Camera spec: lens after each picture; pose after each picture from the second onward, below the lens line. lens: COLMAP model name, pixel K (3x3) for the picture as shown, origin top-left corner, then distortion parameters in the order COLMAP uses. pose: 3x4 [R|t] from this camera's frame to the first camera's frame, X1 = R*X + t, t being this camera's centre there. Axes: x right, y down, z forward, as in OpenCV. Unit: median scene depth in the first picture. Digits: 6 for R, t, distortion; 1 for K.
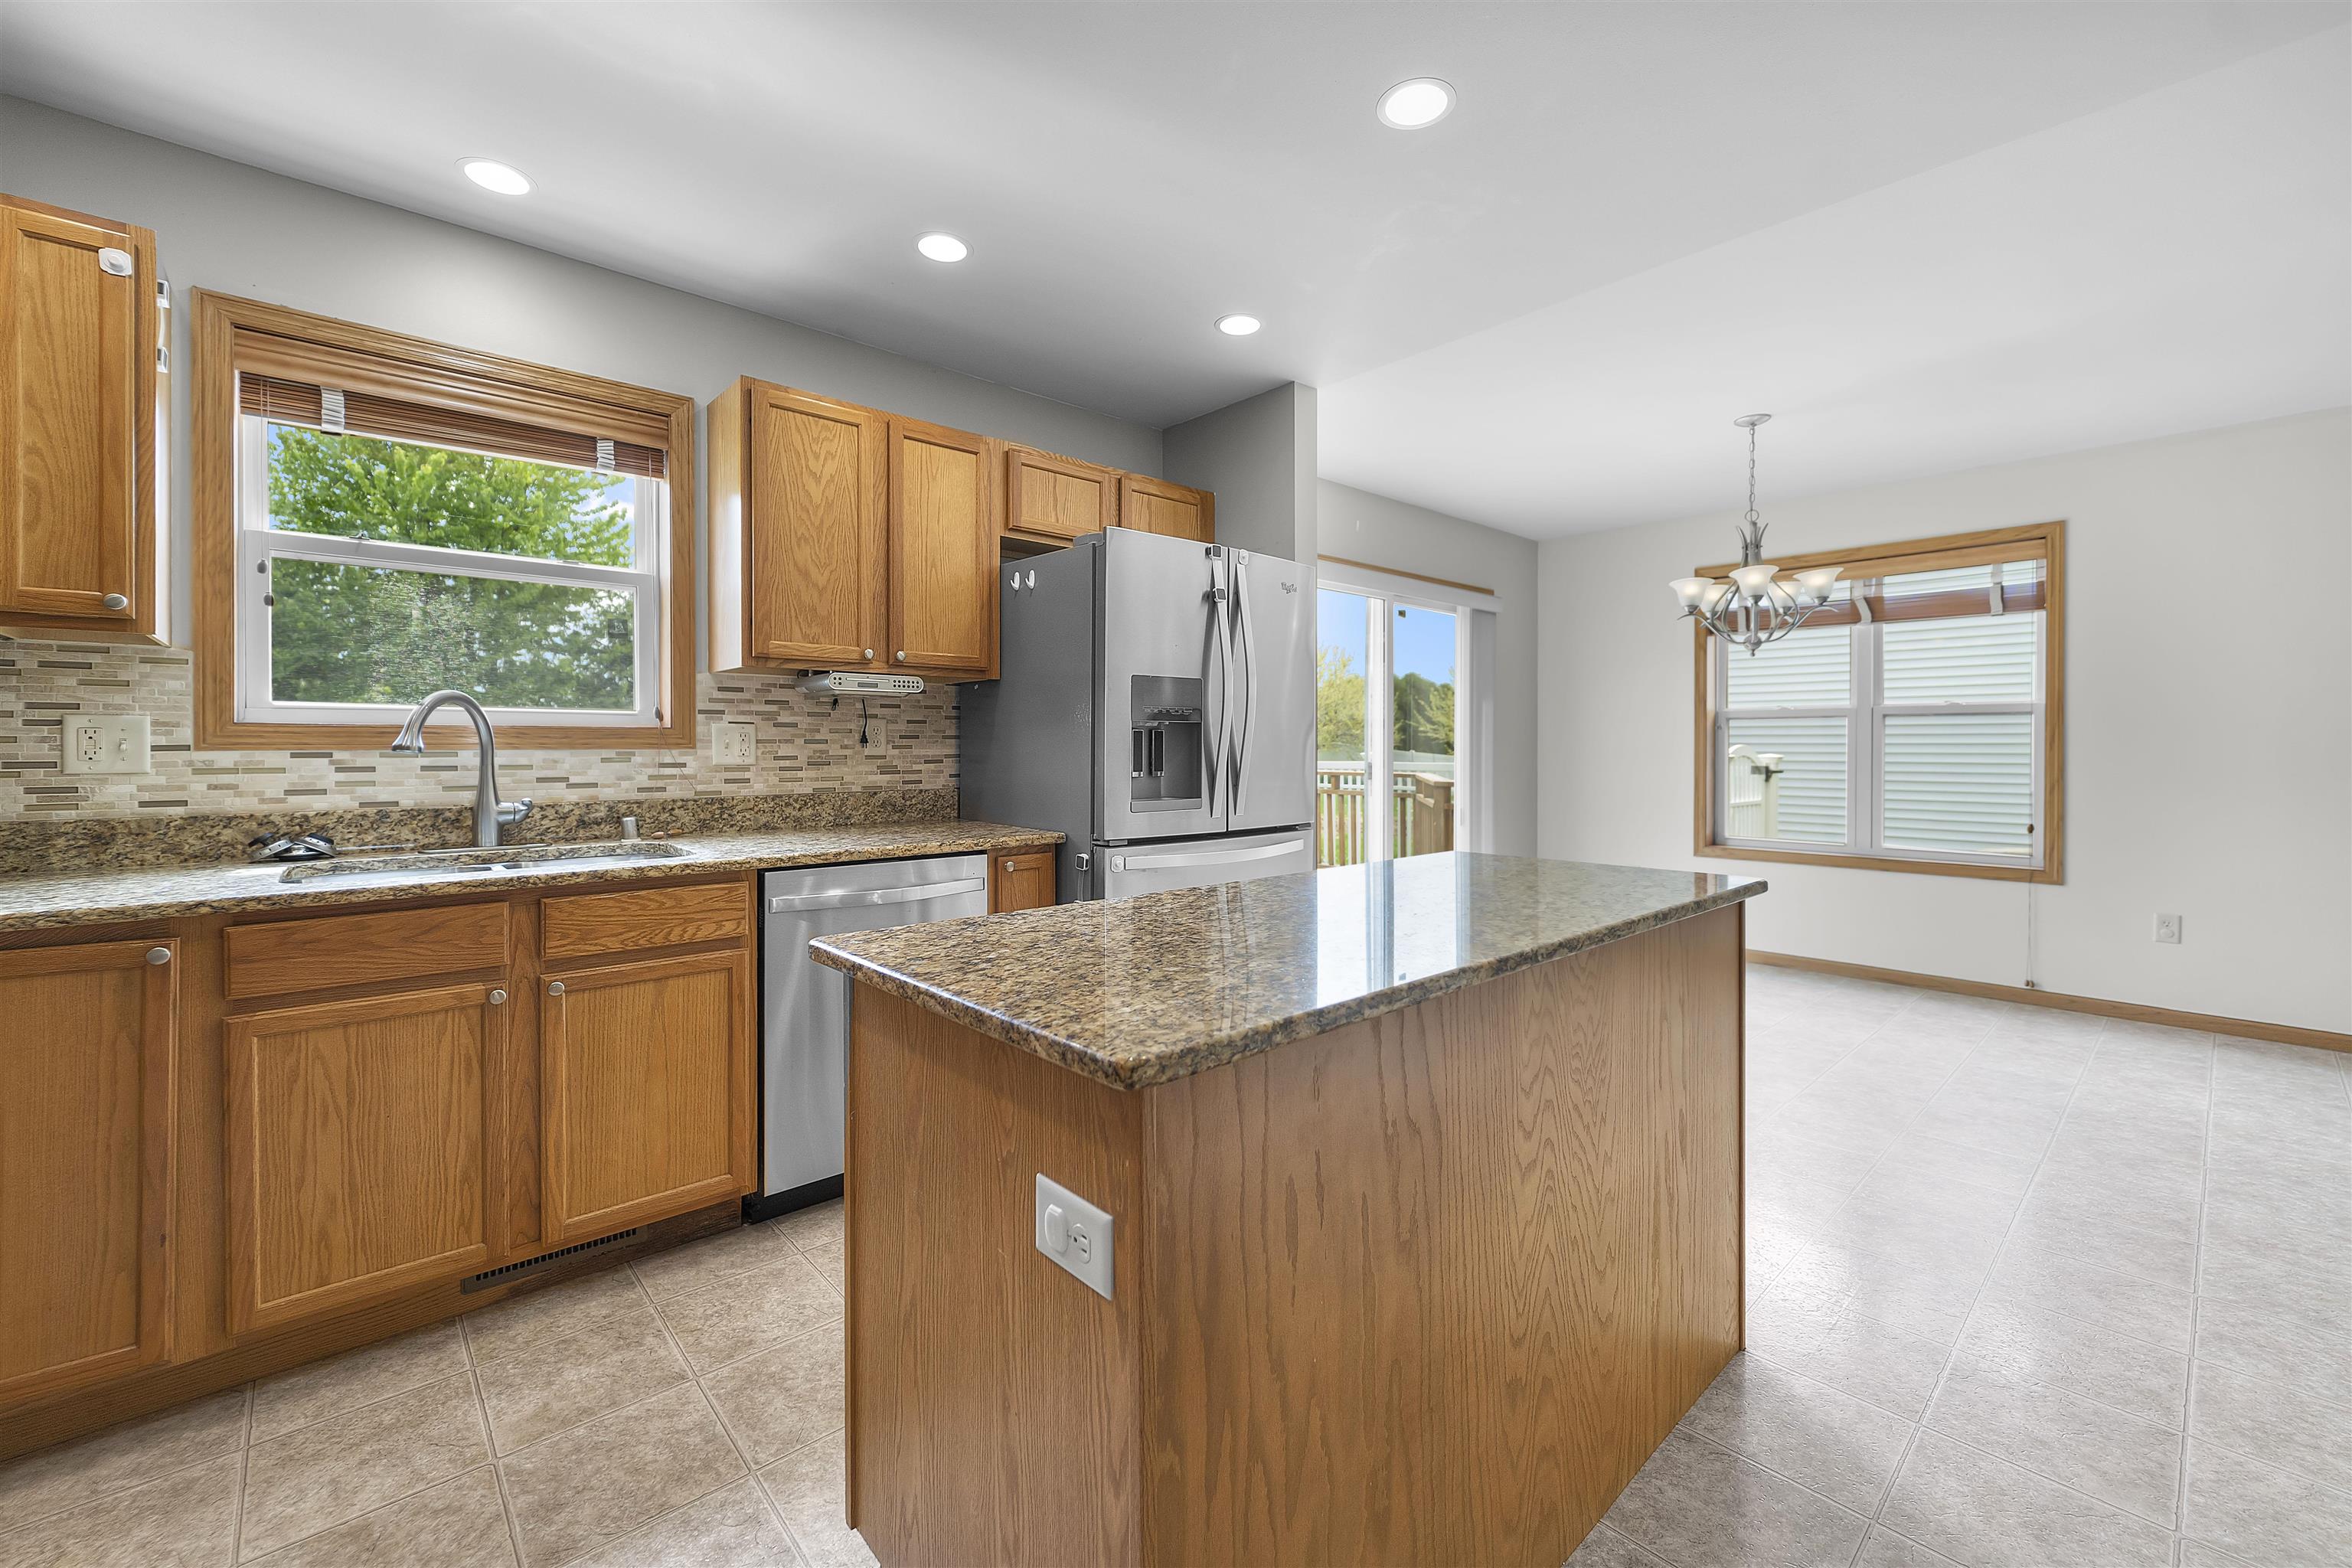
lens RADIAL K [[946.6, 0, 1180.4], [0, 946.6, 759.7], [0, 0, 1]] dist [-0.001779, -0.000680]
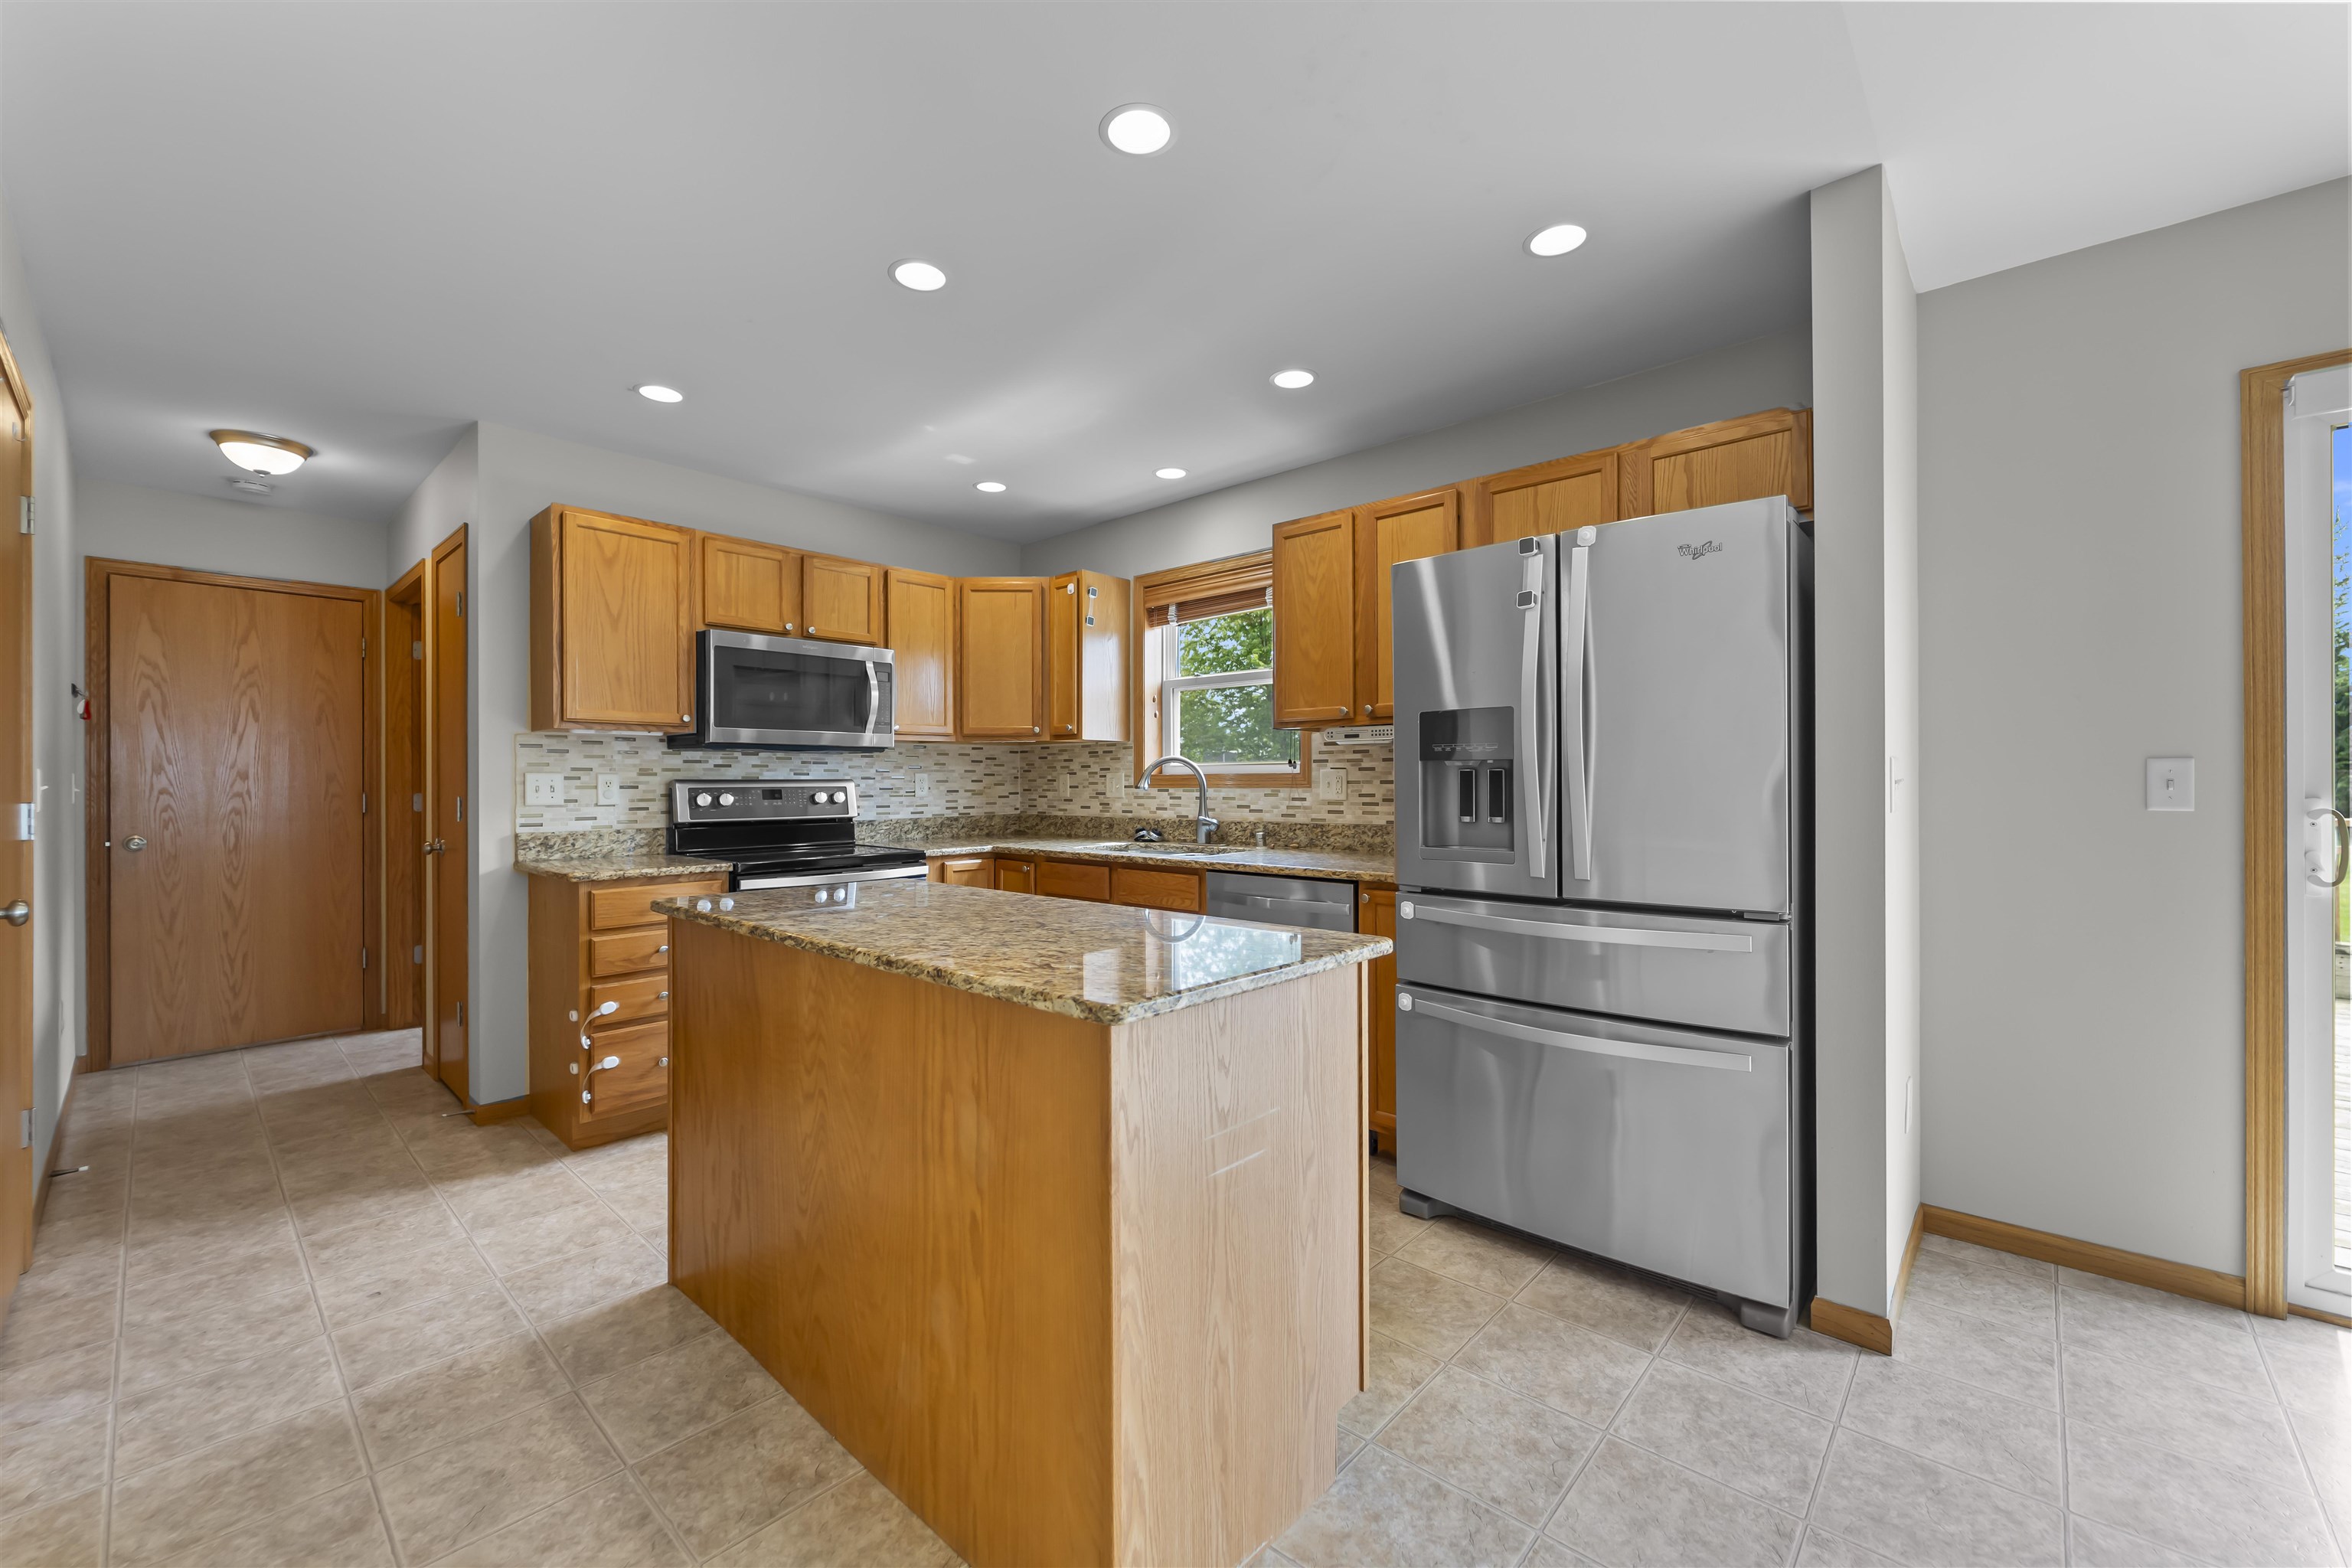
lens RADIAL K [[946.6, 0, 1163.8], [0, 946.6, 776.2], [0, 0, 1]] dist [-0.001779, -0.000680]
pose [[0.084066, -0.008120, -0.996427, 0.556407], [-0.012014, 0.999886, -0.009162, -0.008625], [0.996388, 0.012741, 0.083959, 0.430741]]
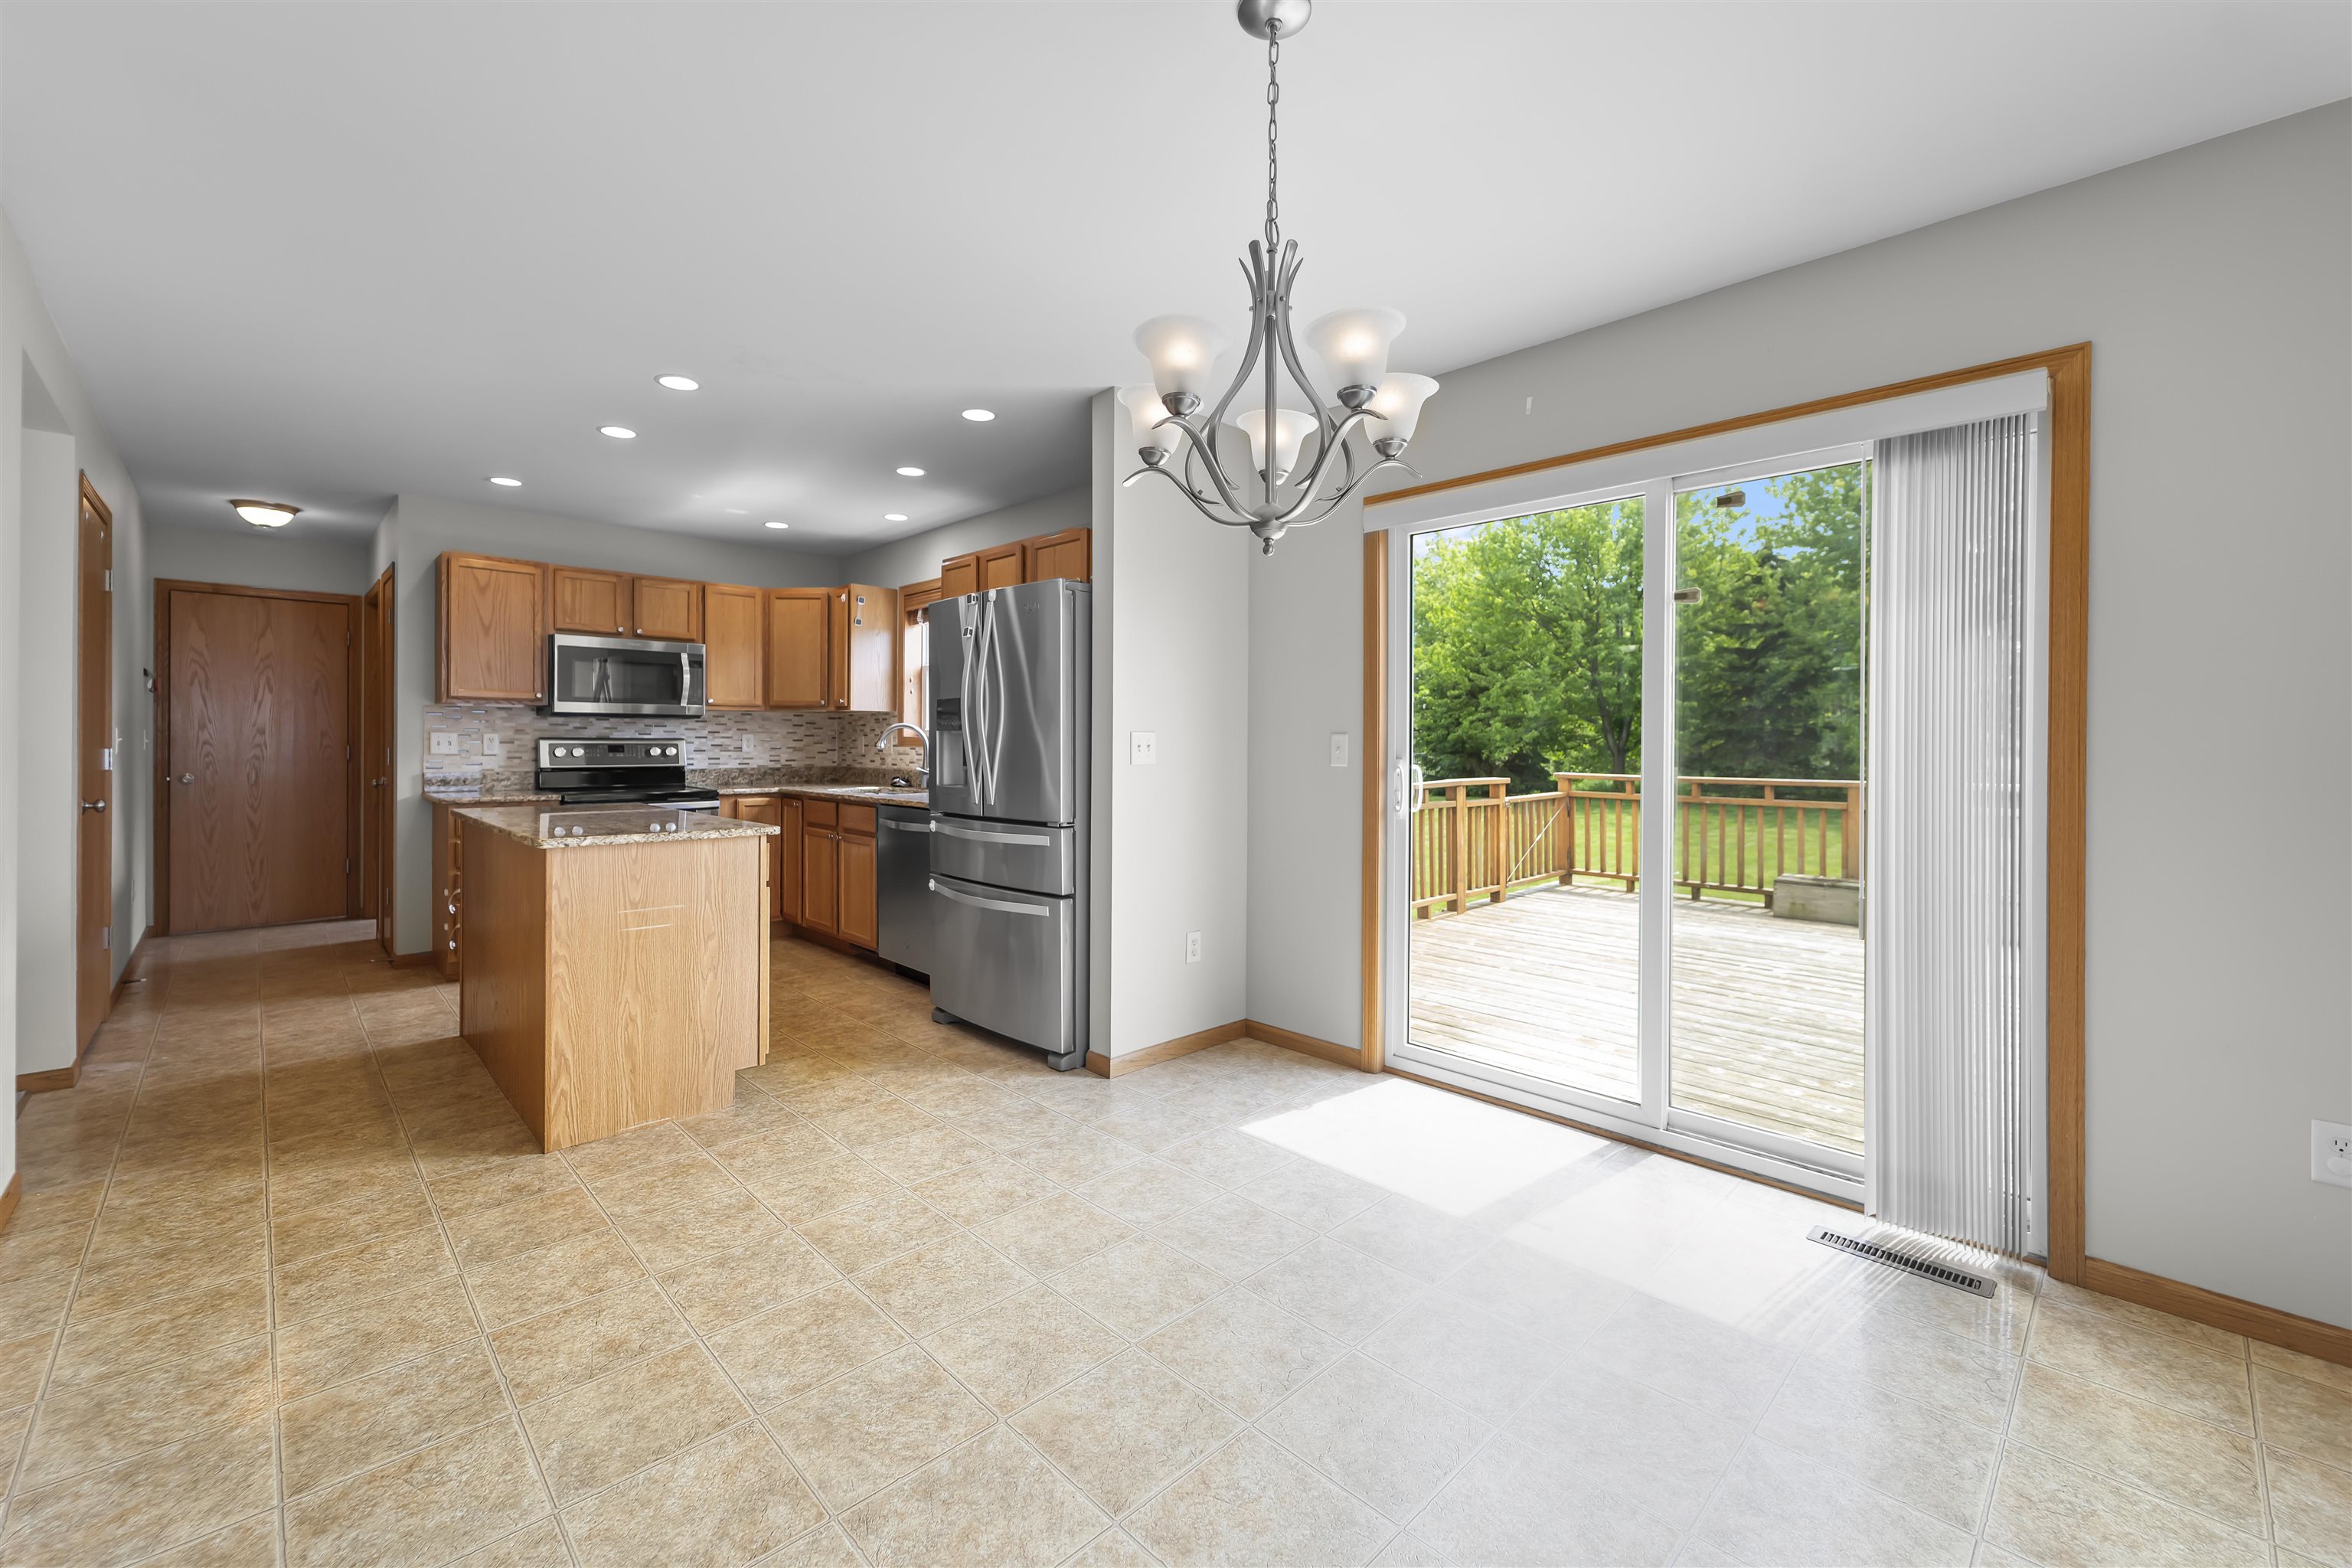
lens RADIAL K [[946.6, 0, 1143.8], [0, 946.6, 739.9], [0, 0, 1]] dist [-0.001779, -0.000680]
pose [[0.025559, -0.004096, -0.999665, 0.914540], [-0.021373, 0.999761, -0.004643, -0.016154], [0.999445, 0.021485, 0.025465, 0.819265]]
